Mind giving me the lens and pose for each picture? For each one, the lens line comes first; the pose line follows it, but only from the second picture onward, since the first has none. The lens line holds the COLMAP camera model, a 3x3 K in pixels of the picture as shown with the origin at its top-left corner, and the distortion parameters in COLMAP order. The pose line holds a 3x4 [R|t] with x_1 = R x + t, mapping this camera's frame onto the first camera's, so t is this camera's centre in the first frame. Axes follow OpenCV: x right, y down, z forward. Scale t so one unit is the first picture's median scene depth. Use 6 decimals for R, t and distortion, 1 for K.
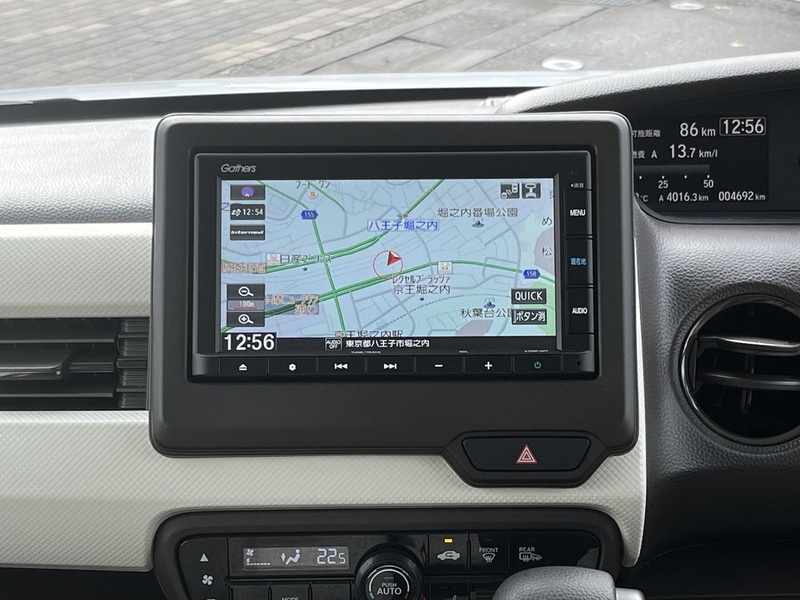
lens RADIAL K [[1725.1, 0, 428.0], [0, 1725.1, 300.5], [0, 0, 1]] dist [0.133817, 0.063871]
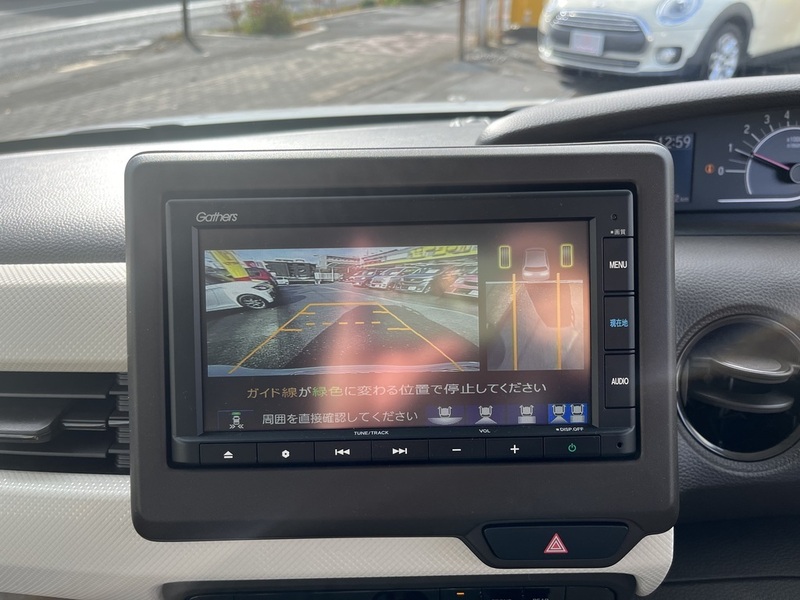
lens RADIAL K [[675.5, 0, 400.0], [0, 675.5, 300.0], [0, 0, 1]] dist [-0.012409, -0.008001]
pose [[0.999919, -0.011594, -0.005172, -0.018915], [0.012246, 0.988280, 0.152159, -0.085368], [0.003347, -0.152210, 0.988343, 0.668571]]
